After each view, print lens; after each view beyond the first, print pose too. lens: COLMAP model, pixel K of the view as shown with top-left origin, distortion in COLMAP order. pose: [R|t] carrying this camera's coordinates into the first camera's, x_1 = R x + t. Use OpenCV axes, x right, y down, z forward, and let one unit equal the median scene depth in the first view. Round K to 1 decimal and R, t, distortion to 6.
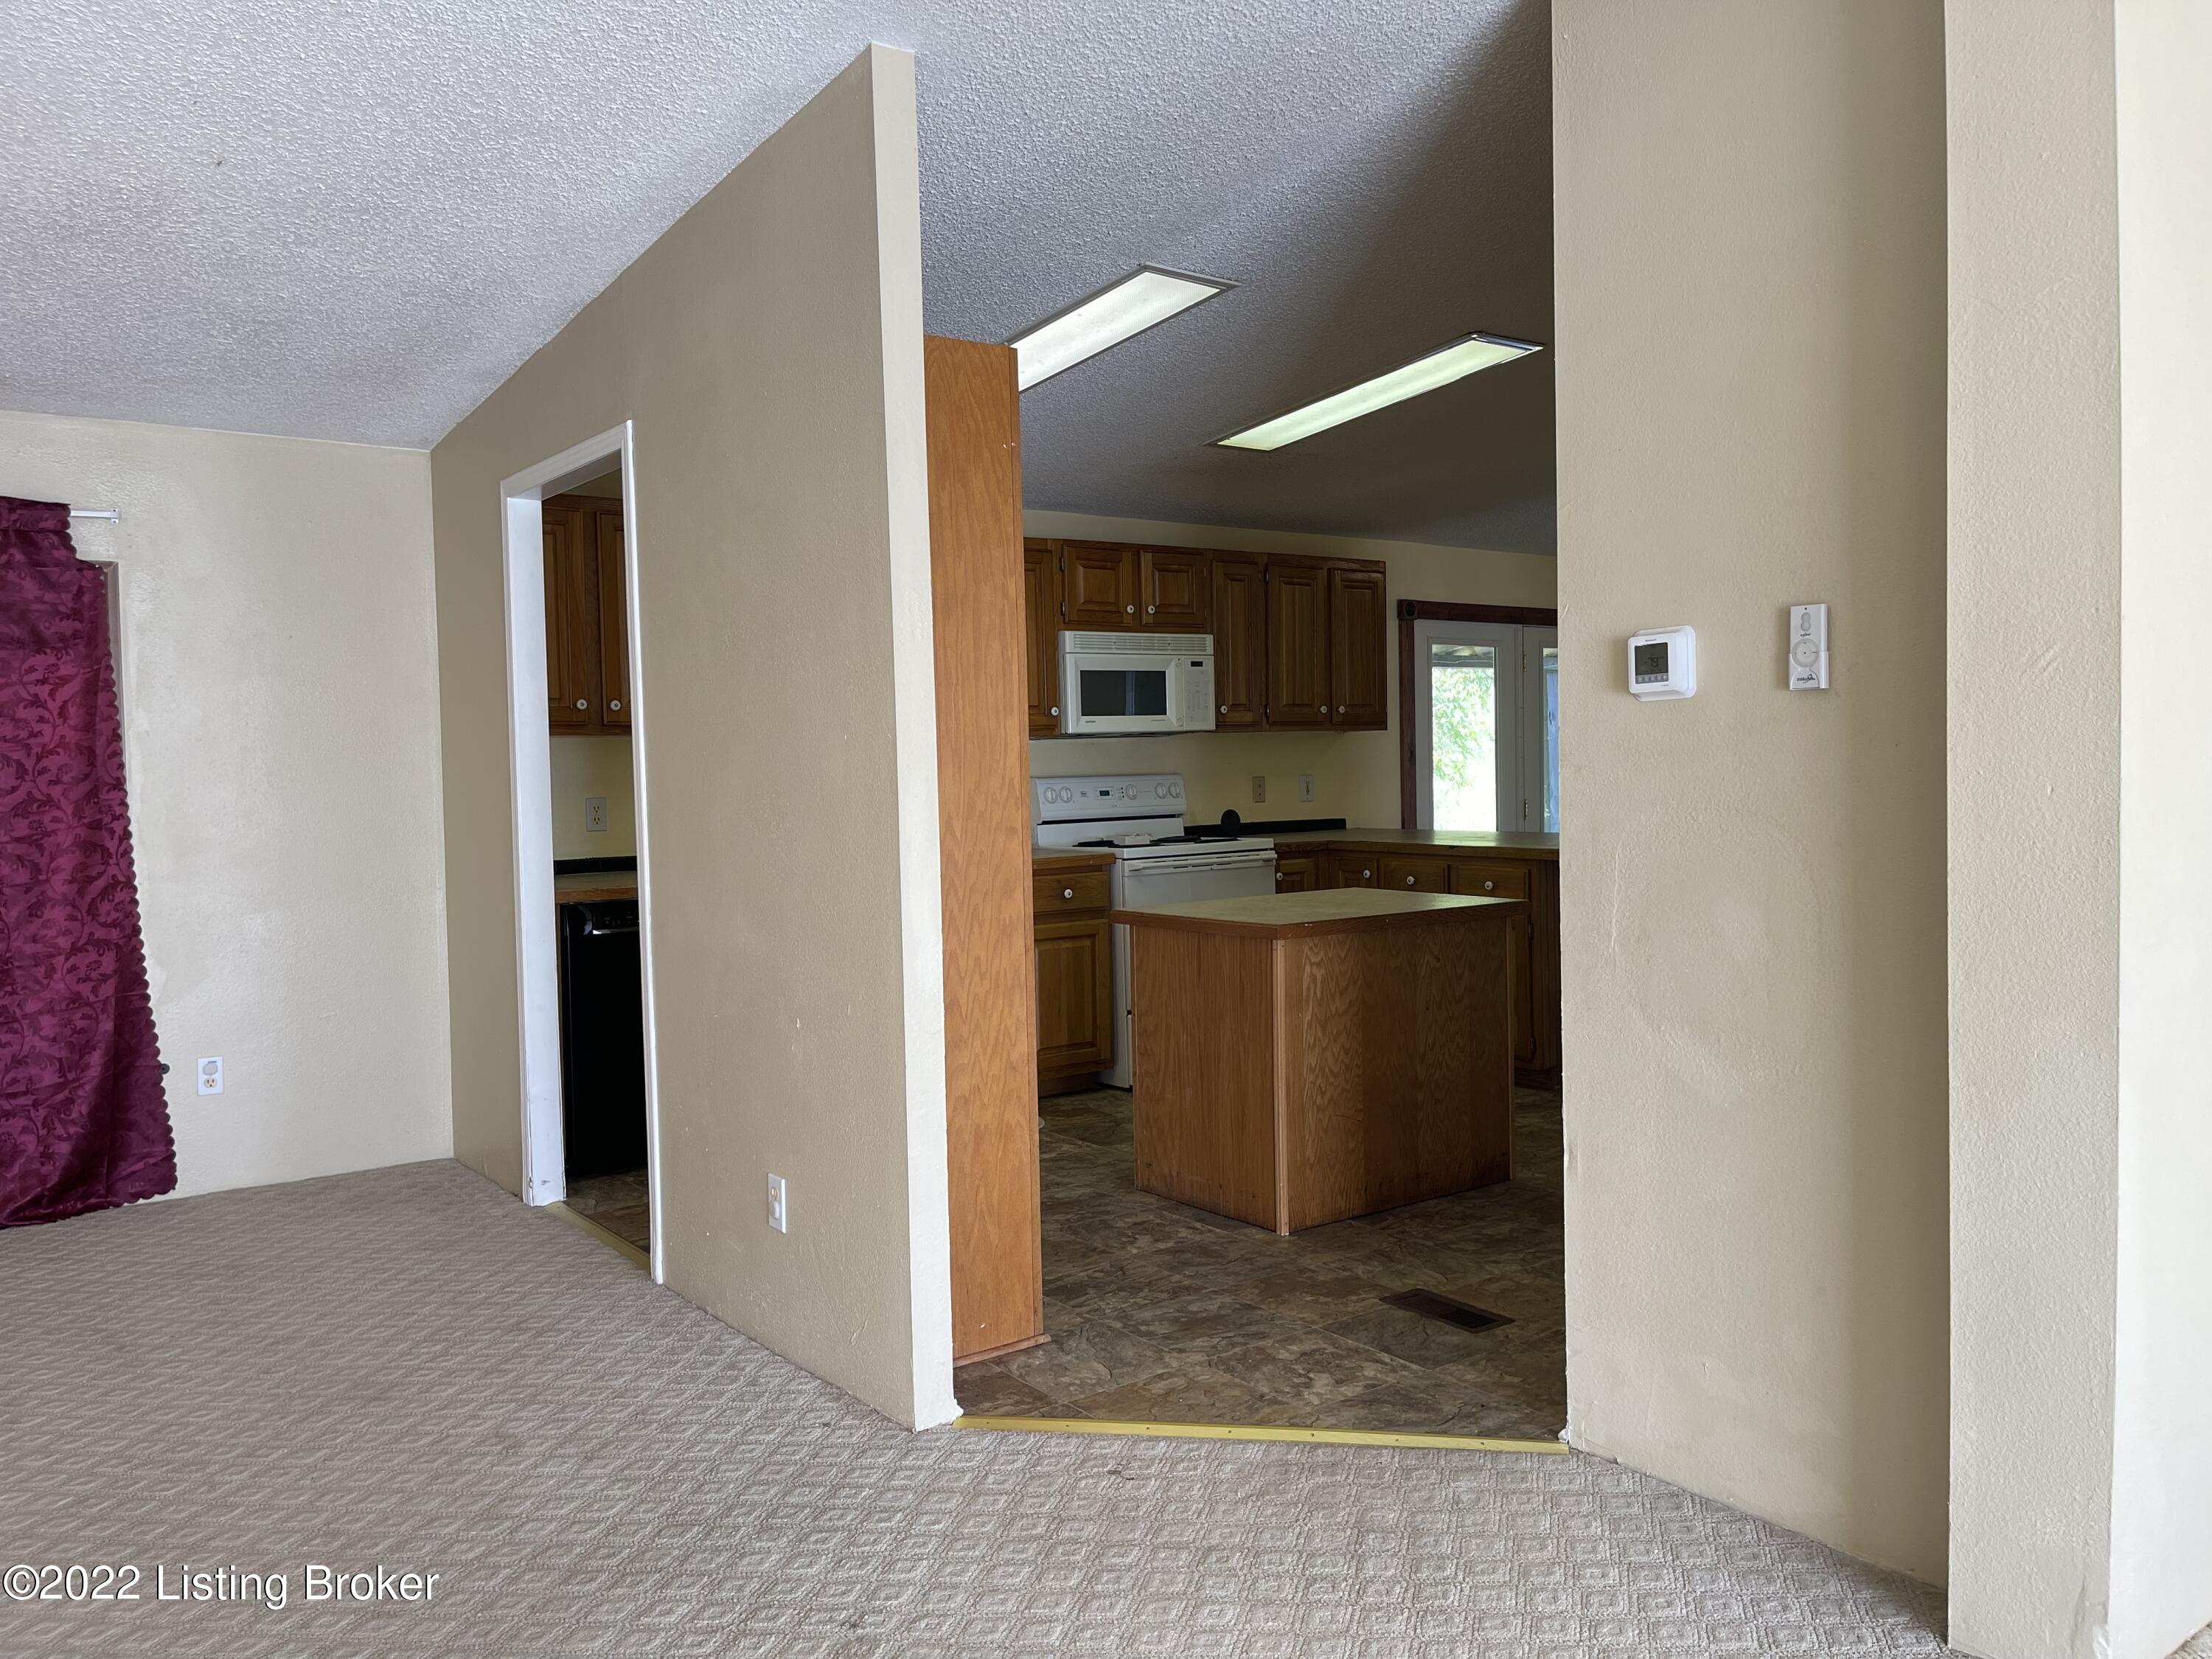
lens RADIAL K [[1639.7, 0, 1096.2], [0, 1639.7, 816.9], [0, 0, 1]] dist [-0.000374, -0.003387]
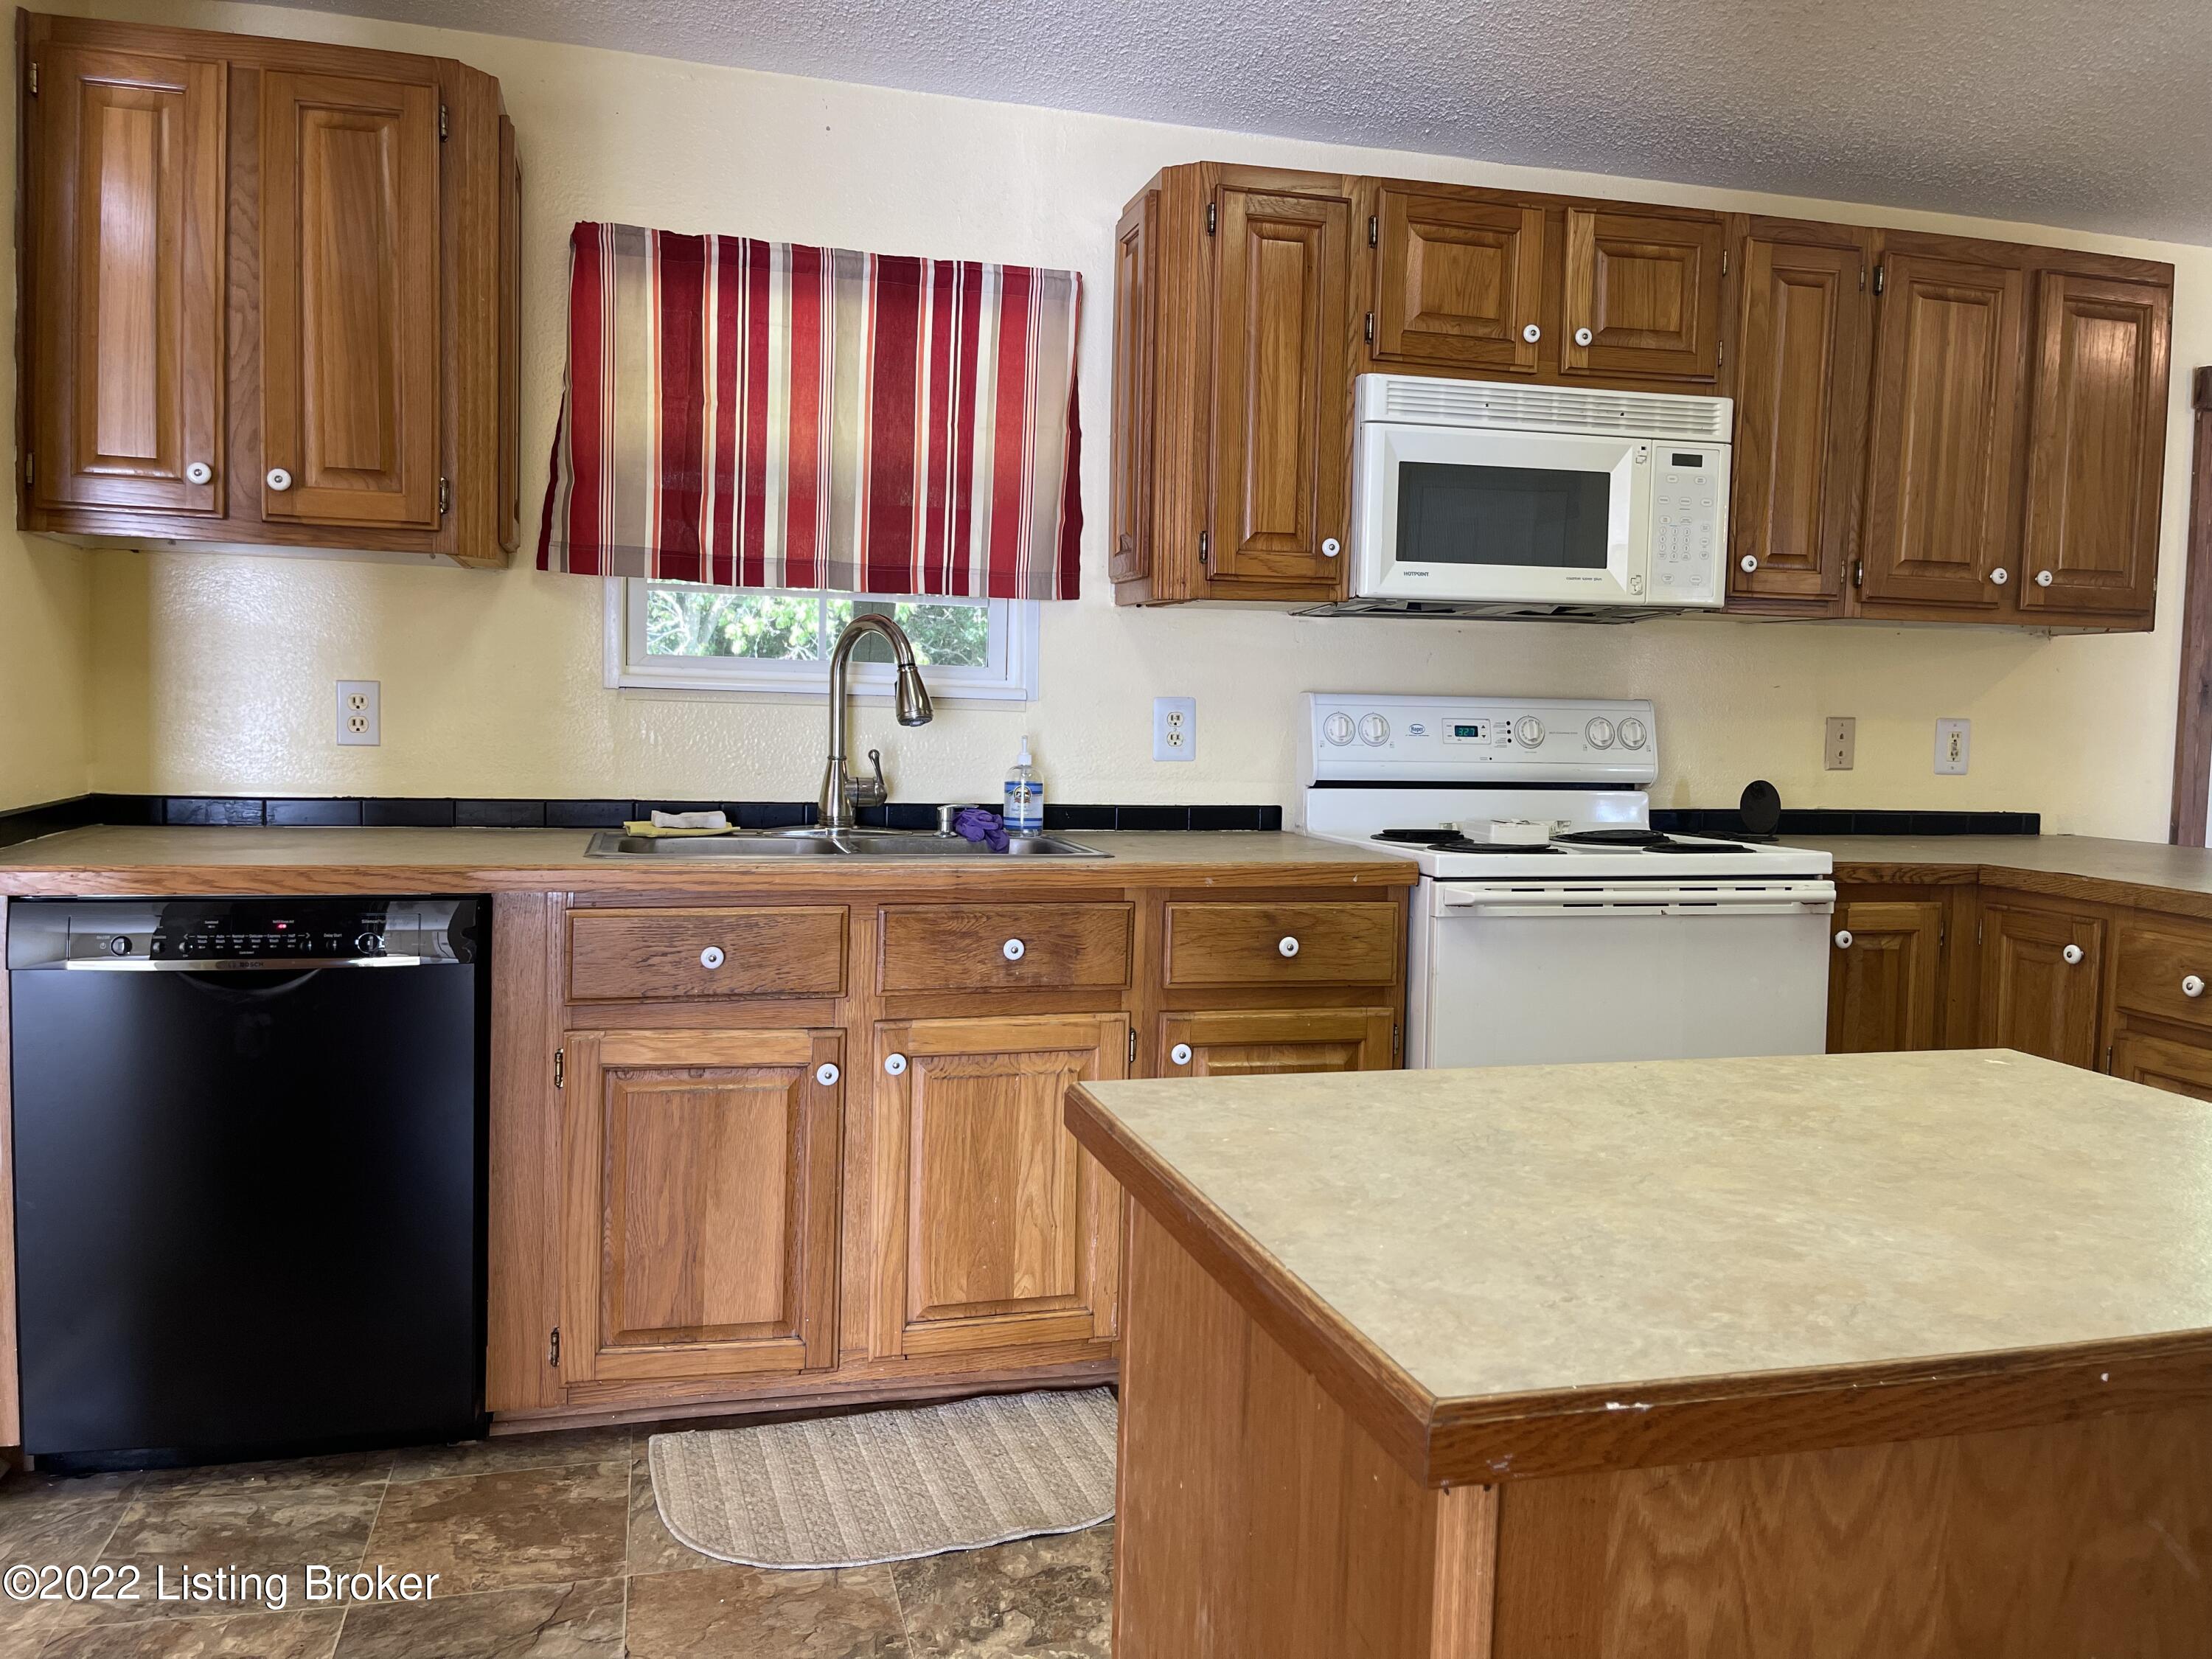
lens RADIAL K [[1639.7, 0, 1096.2], [0, 1639.7, 816.9], [0, 0, 1]] dist [-0.000374, -0.003387]
pose [[0.923551, 0.070173, -0.377001, 0.089195], [-0.057330, 0.997332, 0.045194, -0.004790], [0.379167, -0.020125, 0.925109, 0.513342]]
